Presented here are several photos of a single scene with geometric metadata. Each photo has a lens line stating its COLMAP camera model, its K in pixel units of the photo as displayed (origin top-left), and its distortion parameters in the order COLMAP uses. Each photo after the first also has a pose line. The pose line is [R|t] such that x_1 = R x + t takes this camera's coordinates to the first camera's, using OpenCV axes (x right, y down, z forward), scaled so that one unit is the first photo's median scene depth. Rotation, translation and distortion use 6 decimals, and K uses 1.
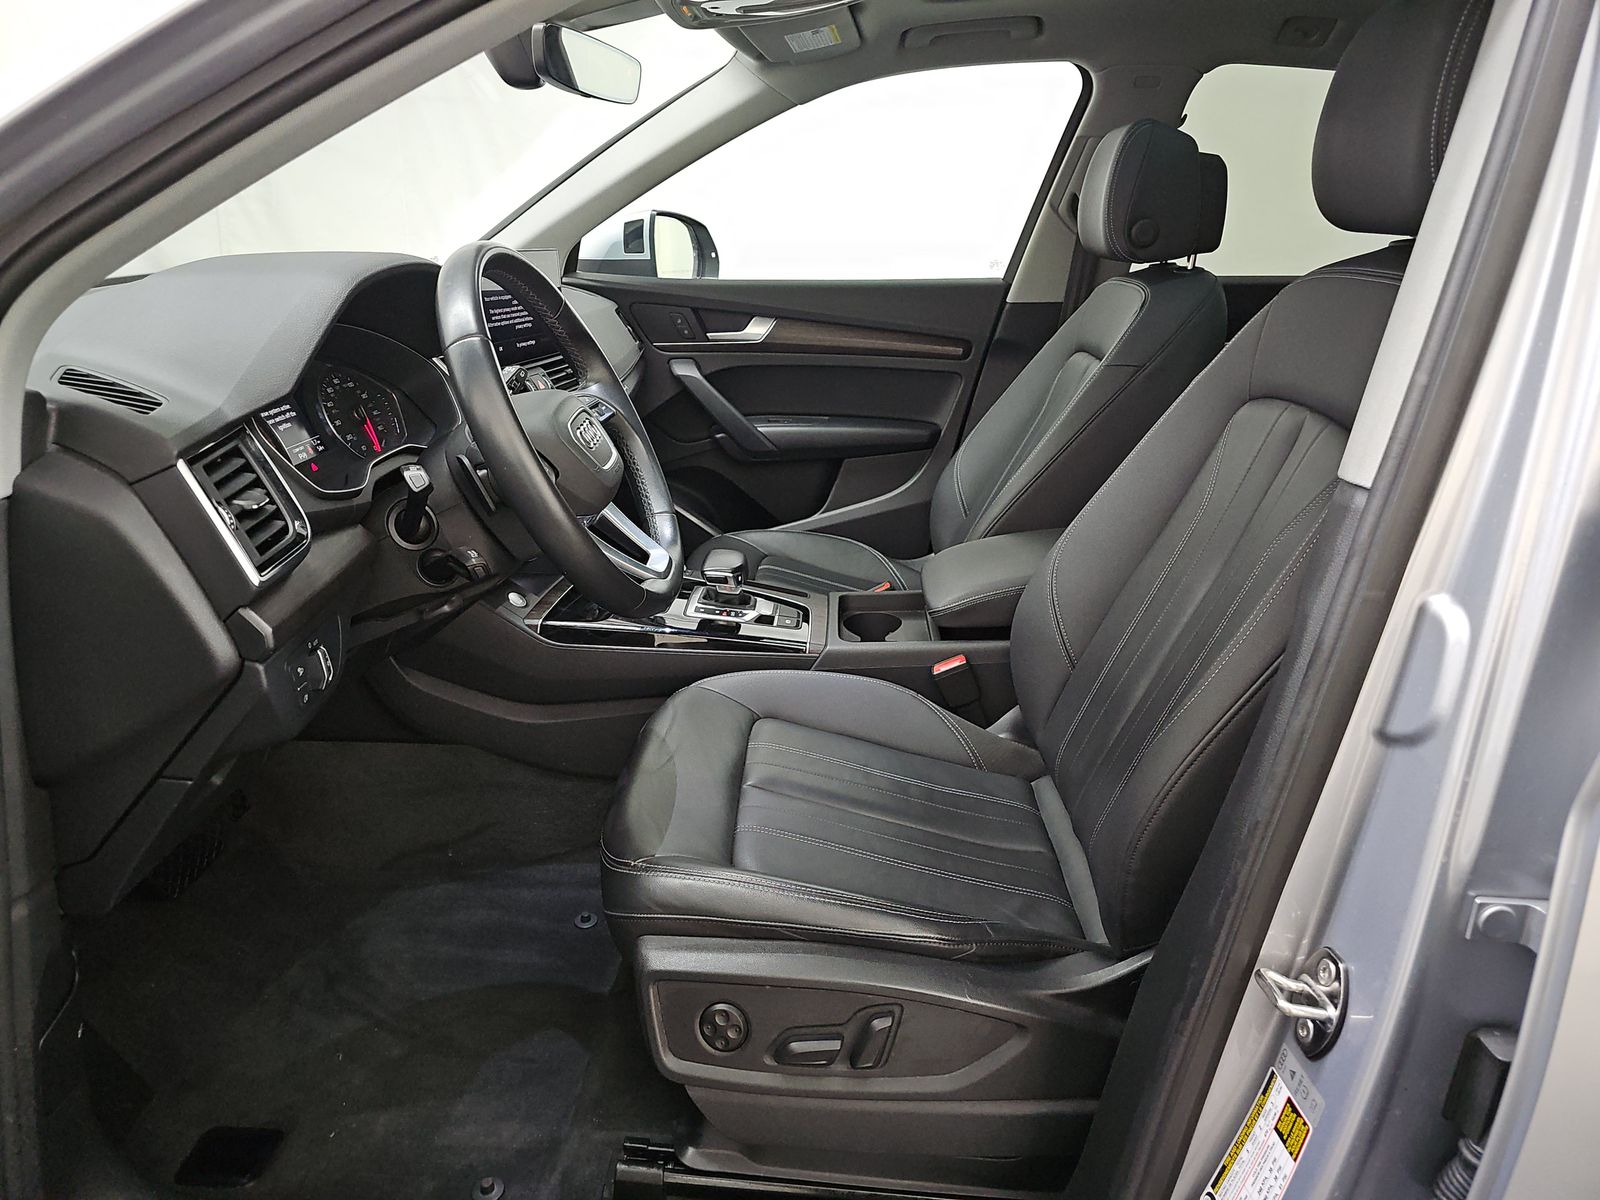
lens RADIAL K [[1061.6, 0, 799.8], [0, 1061.6, 588.6], [0, 0, 1]] dist [0.032078, -0.031220]
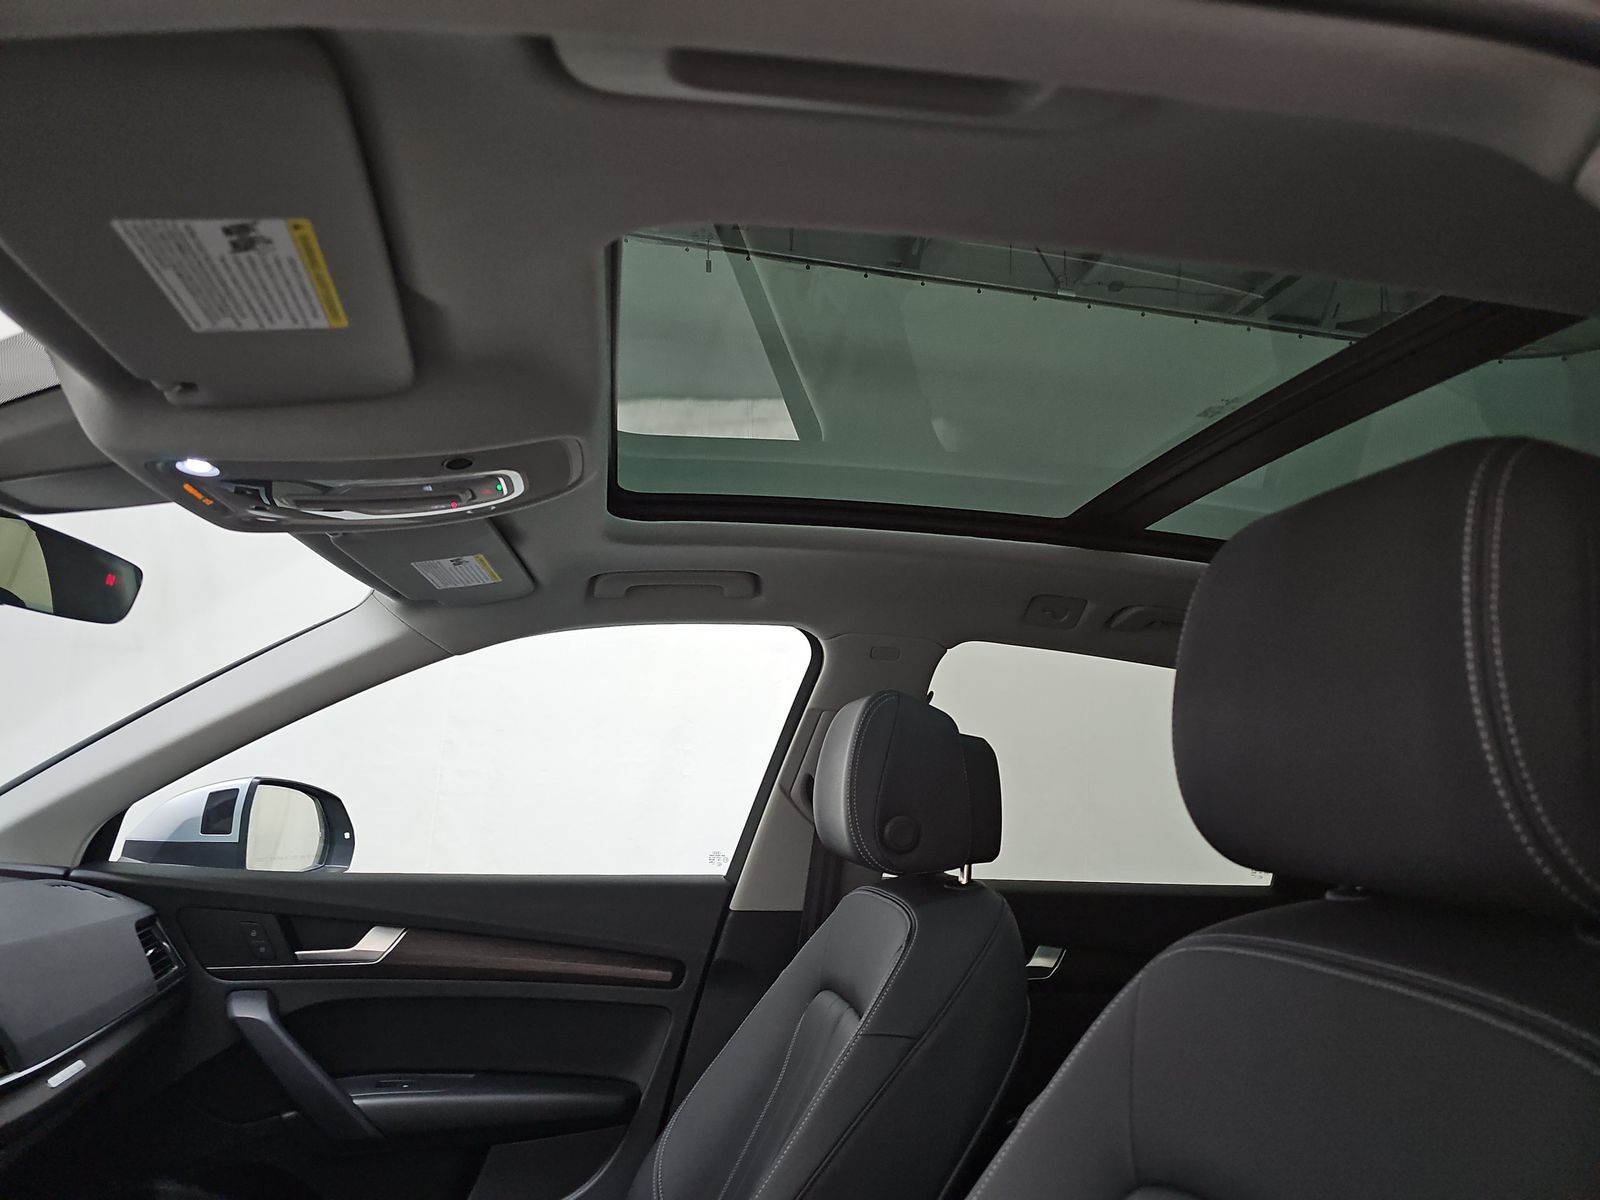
lens RADIAL K [[1061.6, 0, 784.5], [0, 1061.6, 600.5], [0, 0, 1]] dist [0.032078, -0.031220]
pose [[0.978645, 0.066344, 0.194558, 0.071389], [0.036368, 0.875670, -0.481539, -0.096848], [-0.202316, 0.478332, 0.854557, 0.245728]]
